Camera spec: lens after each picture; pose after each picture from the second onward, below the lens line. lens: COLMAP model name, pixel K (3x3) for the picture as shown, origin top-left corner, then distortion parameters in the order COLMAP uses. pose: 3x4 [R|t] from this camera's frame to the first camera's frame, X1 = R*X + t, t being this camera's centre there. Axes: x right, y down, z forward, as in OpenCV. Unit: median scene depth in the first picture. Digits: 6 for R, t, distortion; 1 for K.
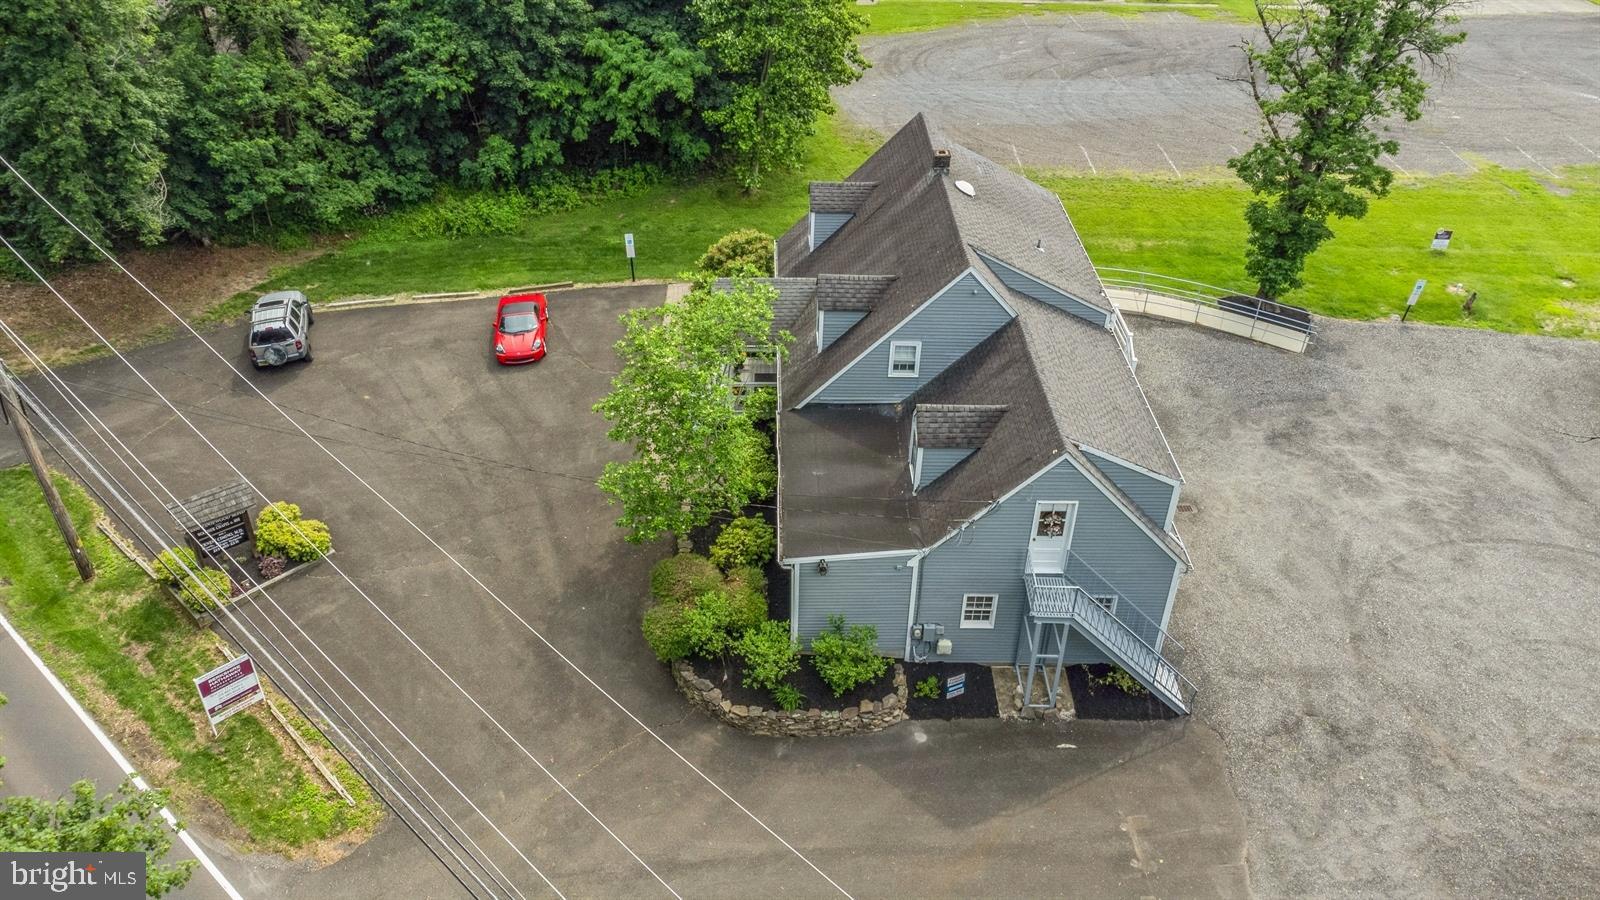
lens RADIAL K [[1181.4, 0, 798.8], [0, 1181.4, 442.5], [0, 0, 1]] dist [0.025477, 0.059045]
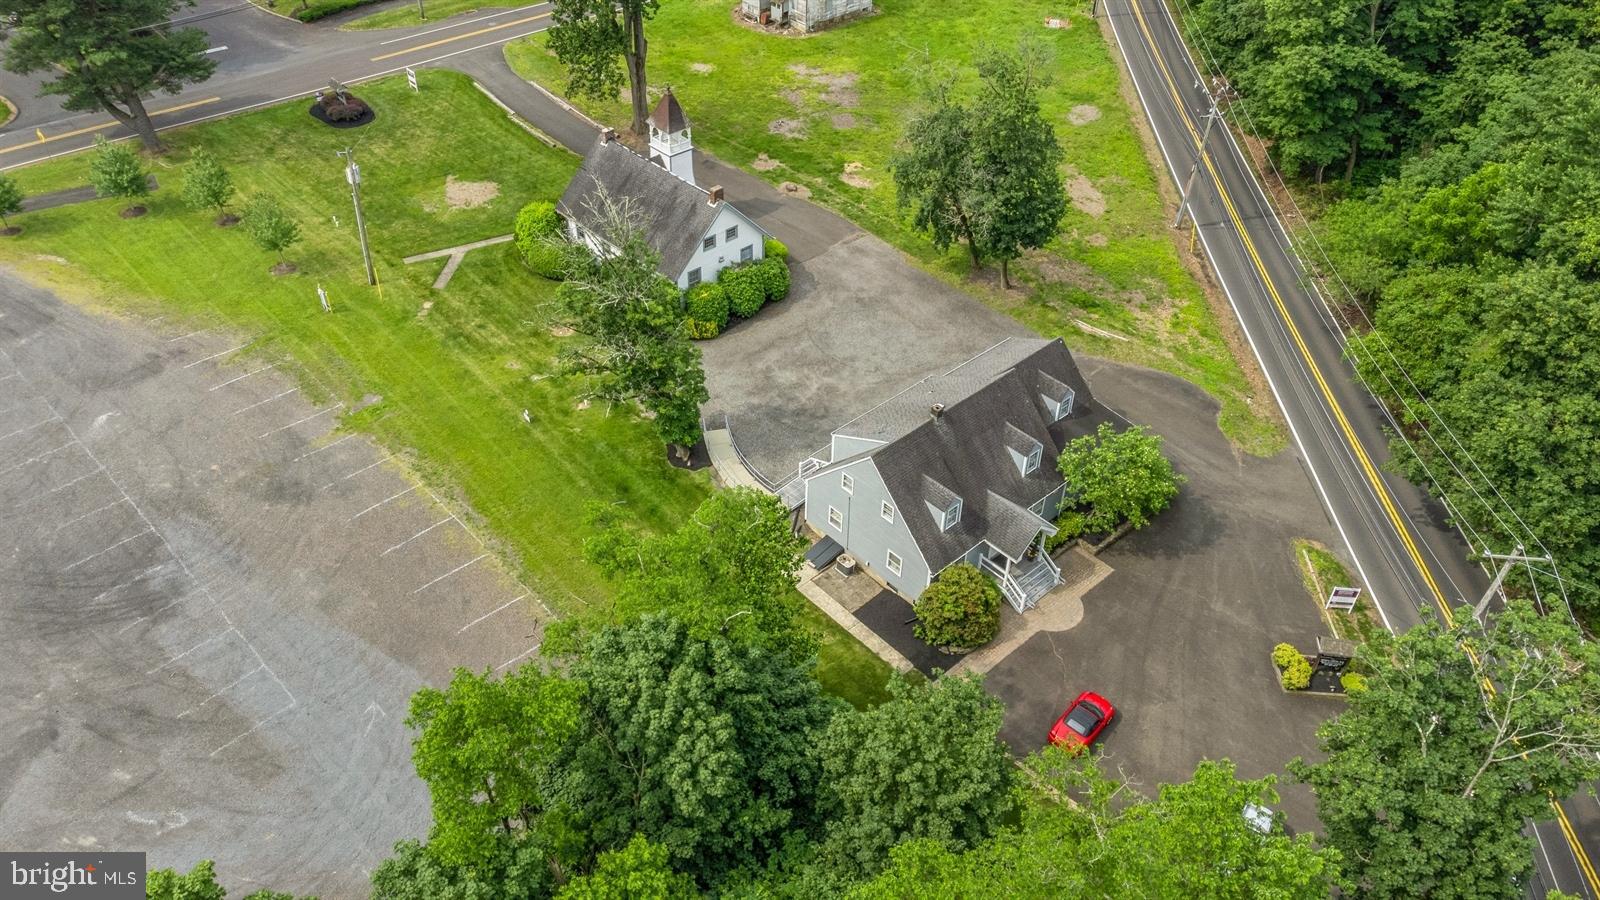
lens RADIAL K [[1181.4, 0, 798.8], [0, 1181.4, 442.5], [0, 0, 1]] dist [0.025477, 0.059045]
pose [[-0.661352, -0.498654, 0.560319, -0.697257], [0.409059, 0.386375, 0.826671, -1.633125], [-0.628716, 0.775925, -0.051551, 1.174105]]
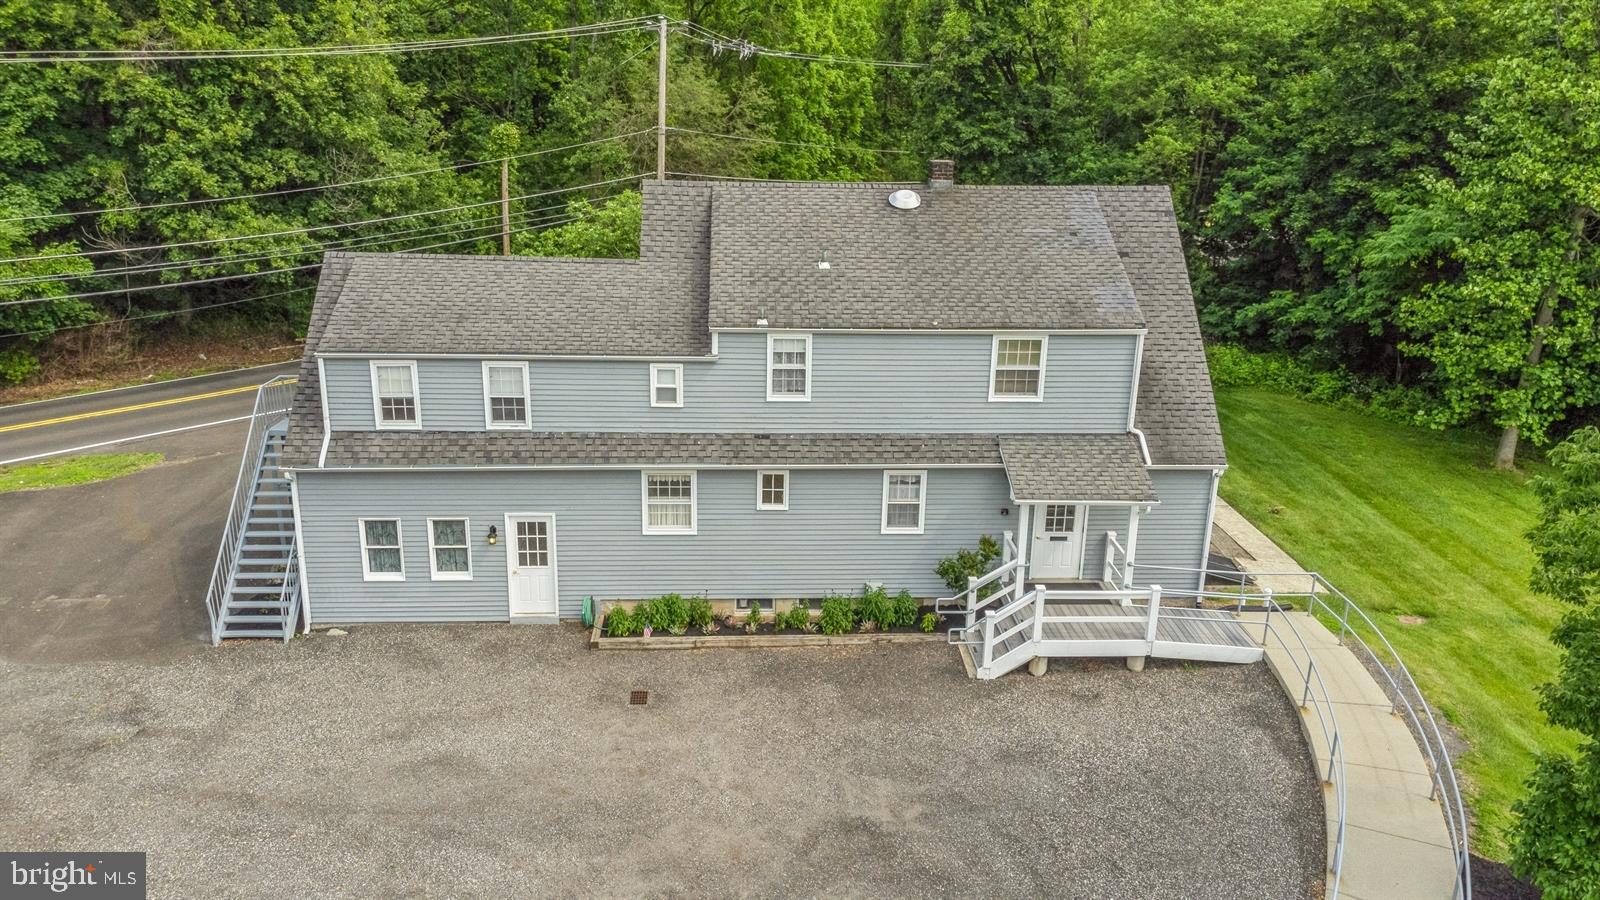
lens RADIAL K [[1181.4, 0, 798.8], [0, 1181.4, 442.5], [0, 0, 1]] dist [0.025477, 0.059045]
pose [[0.034629, 0.286364, -0.957495, 0.797351], [-0.592029, 0.777752, 0.211196, -0.198162], [0.805172, 0.559551, 0.196469, 0.825482]]
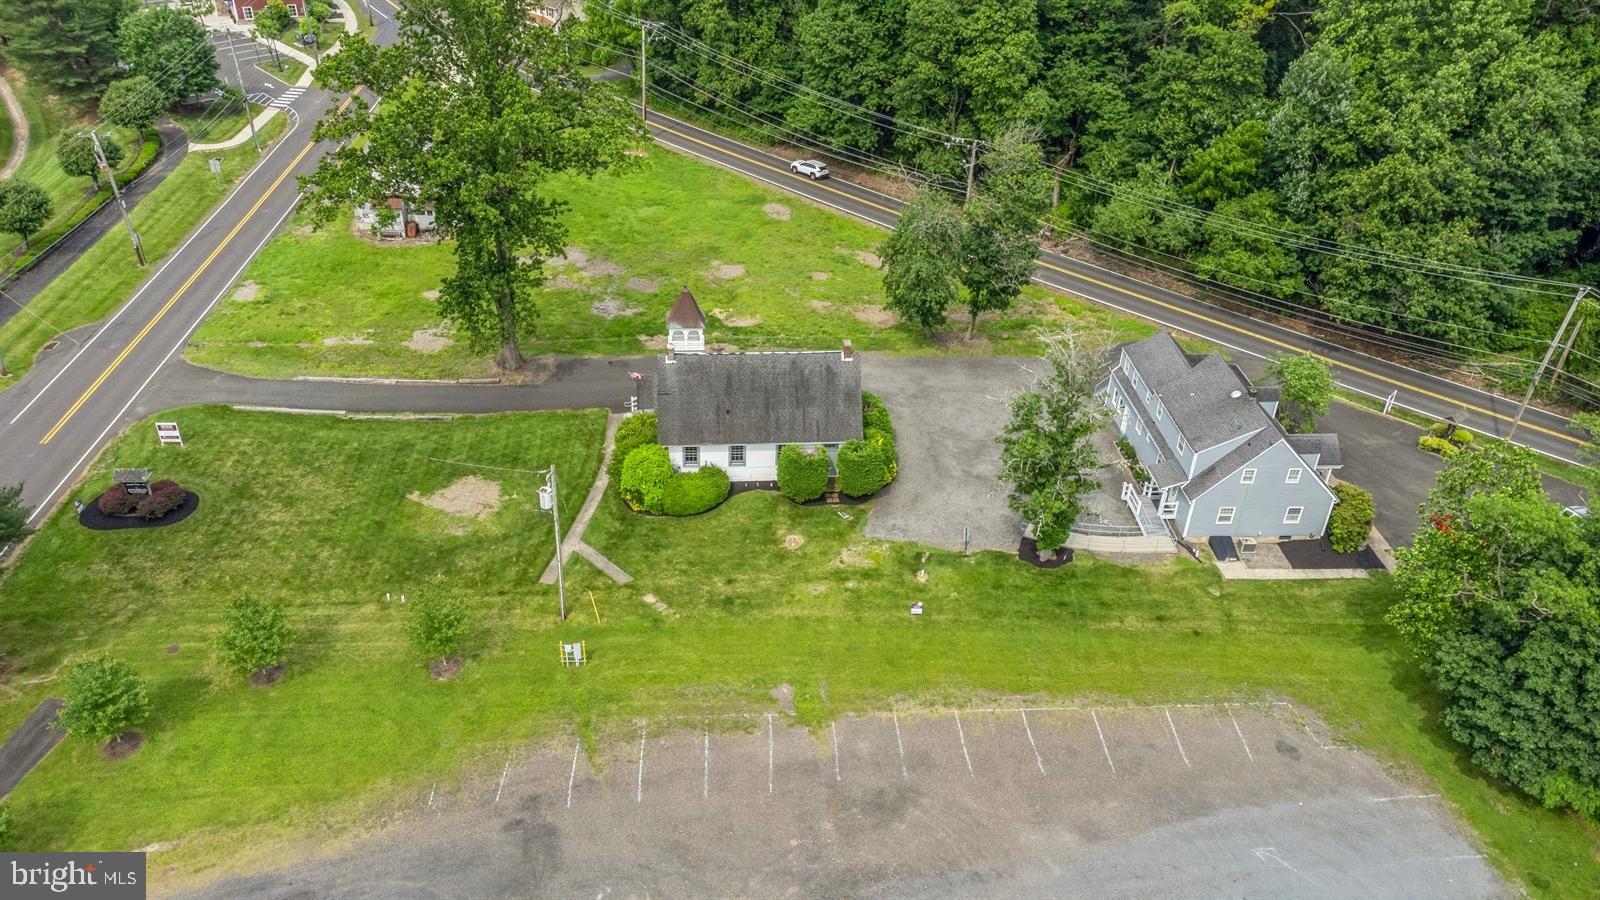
lens RADIAL K [[1181.4, 0, 798.8], [0, 1181.4, 442.5], [0, 0, 1]] dist [0.025477, 0.059045]
pose [[-0.997801, -0.014790, -0.064613, 1.023360], [-0.065463, 0.372834, 0.925586, -2.035163], [0.010401, 0.927780, -0.372982, 1.770654]]
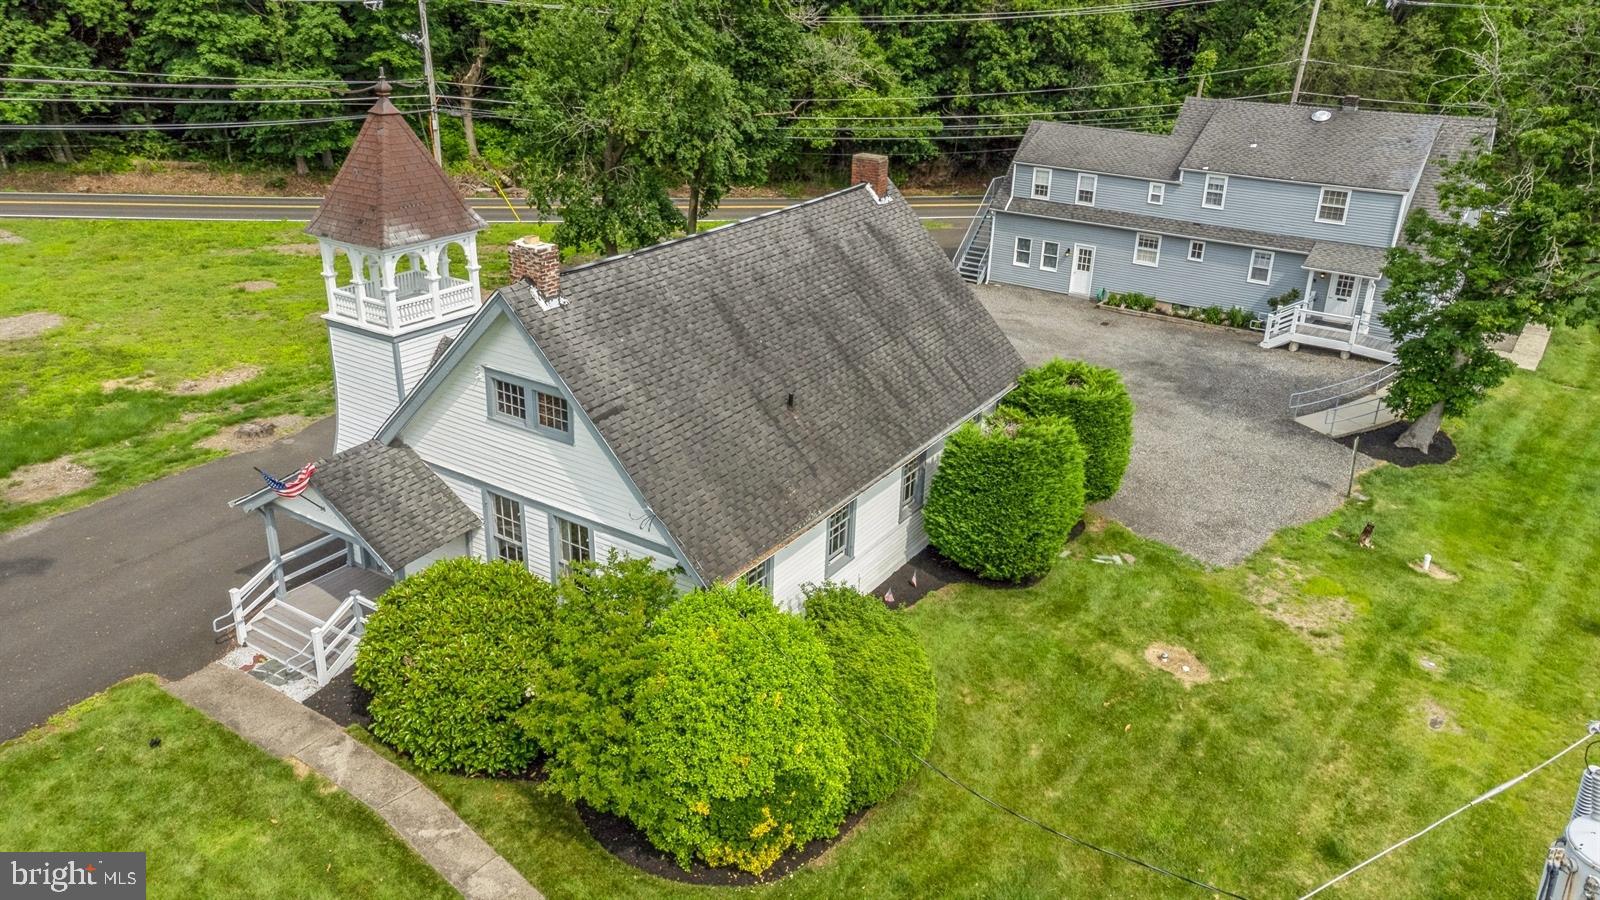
lens RADIAL K [[1181.4, 0, 798.8], [0, 1181.4, 442.5], [0, 0, 1]] dist [0.025477, 0.059045]
pose [[-0.578320, 0.288214, -0.763203, 1.495496], [-0.498845, 0.615310, 0.610367, -0.478474], [0.645522, 0.733707, -0.212072, 1.089043]]
